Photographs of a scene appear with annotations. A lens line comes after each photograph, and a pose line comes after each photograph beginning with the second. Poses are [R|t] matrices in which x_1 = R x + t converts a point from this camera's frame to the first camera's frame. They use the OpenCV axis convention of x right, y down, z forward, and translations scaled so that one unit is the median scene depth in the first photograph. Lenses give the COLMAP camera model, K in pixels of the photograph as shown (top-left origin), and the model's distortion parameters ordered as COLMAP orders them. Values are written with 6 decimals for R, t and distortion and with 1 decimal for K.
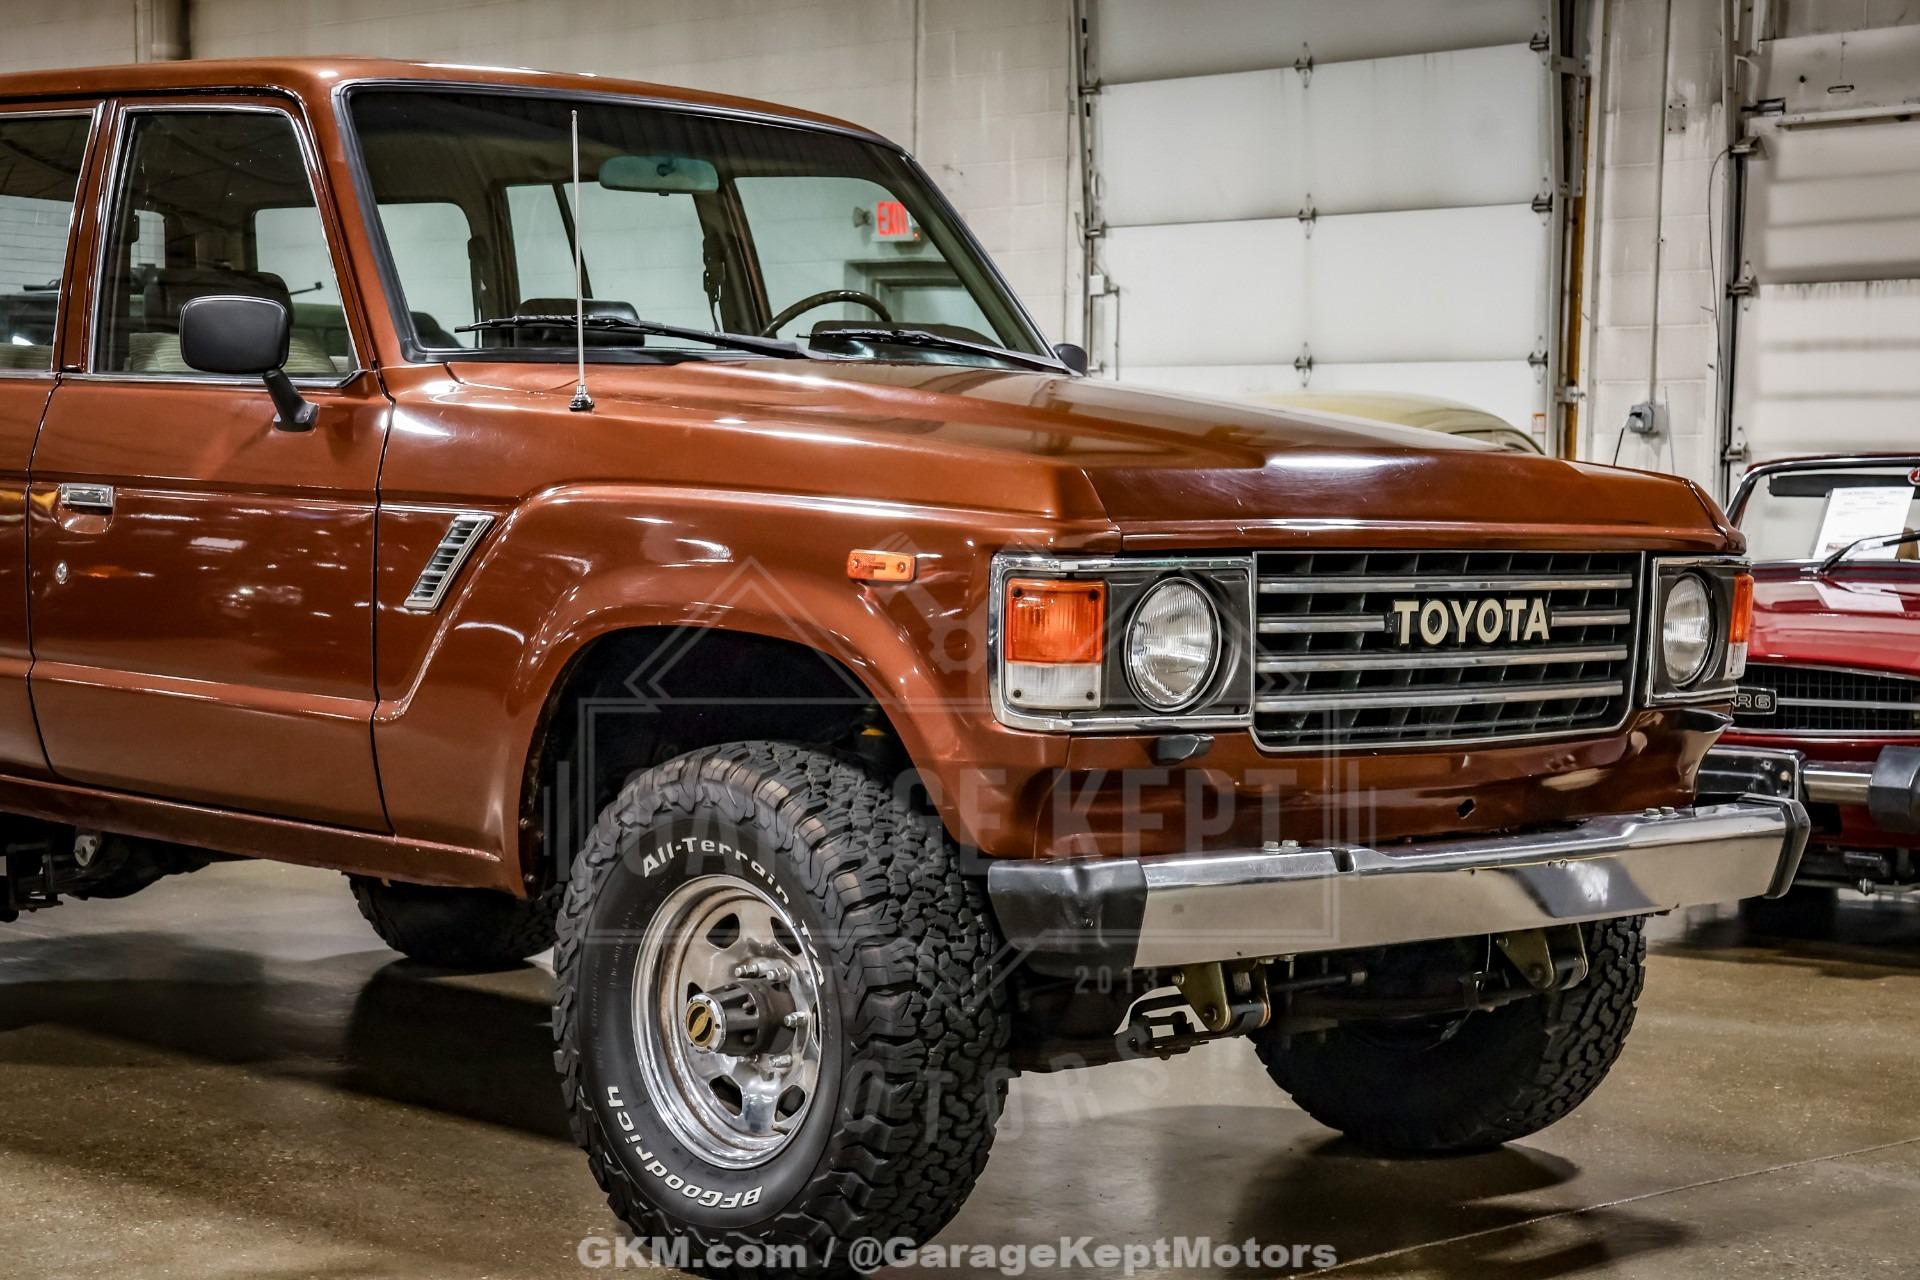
lens RADIAL K [[3441.2, 0, 960.0], [0, 3441.2, 640.0], [0, 0, 1]] dist [0.238981, 0.241973]
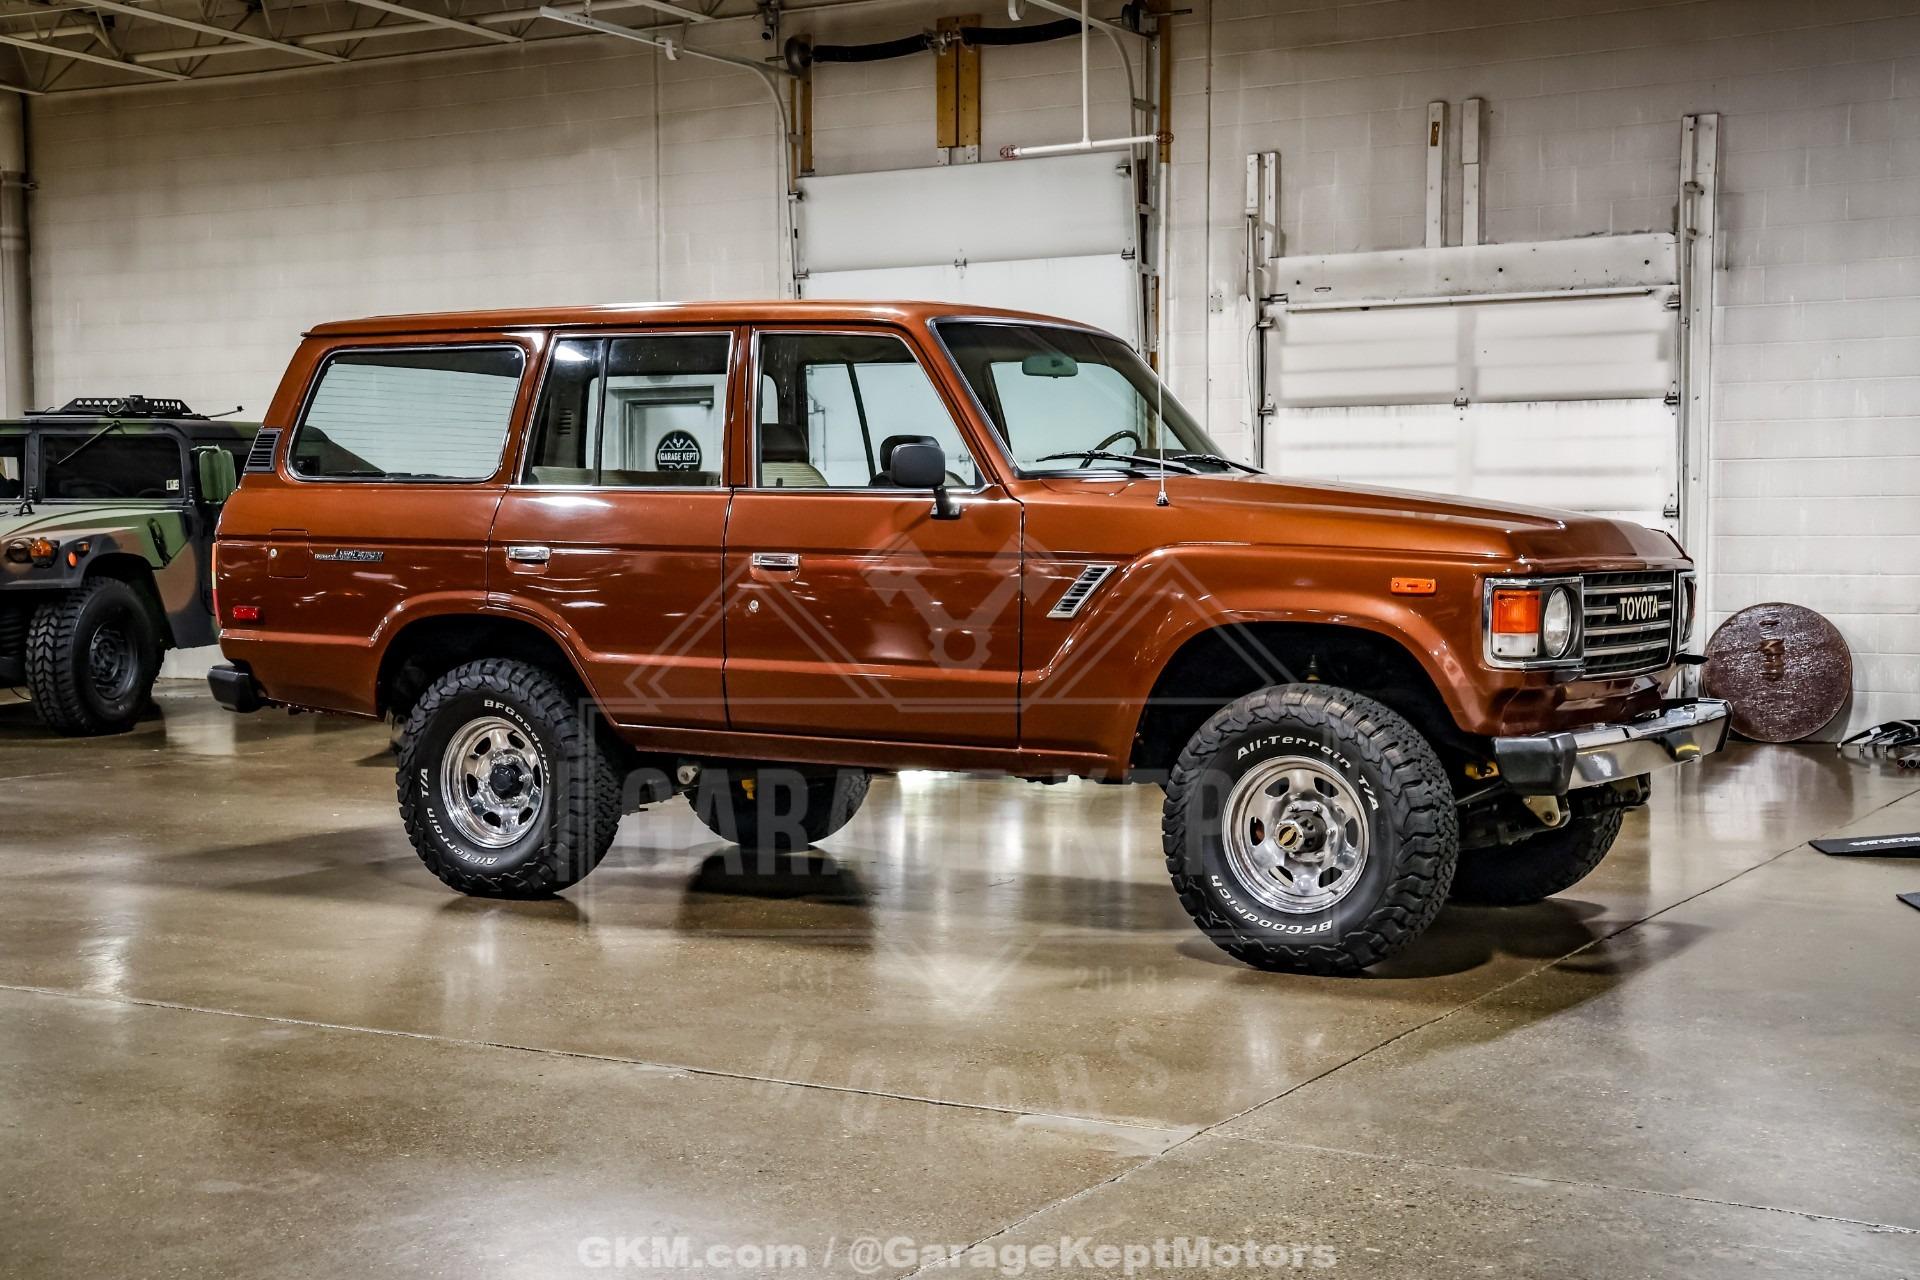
lens RADIAL K [[2587.2, 0, 962.6], [0, 2587.2, 603.1], [0, 0, 1]] dist [0.068636, 0.013079]
pose [[0.966654, -0.026122, 0.254750, -0.570165], [0.030922, 0.999411, -0.014855, 0.001590], [-0.254212, 0.022237, 0.966893, -0.288086]]
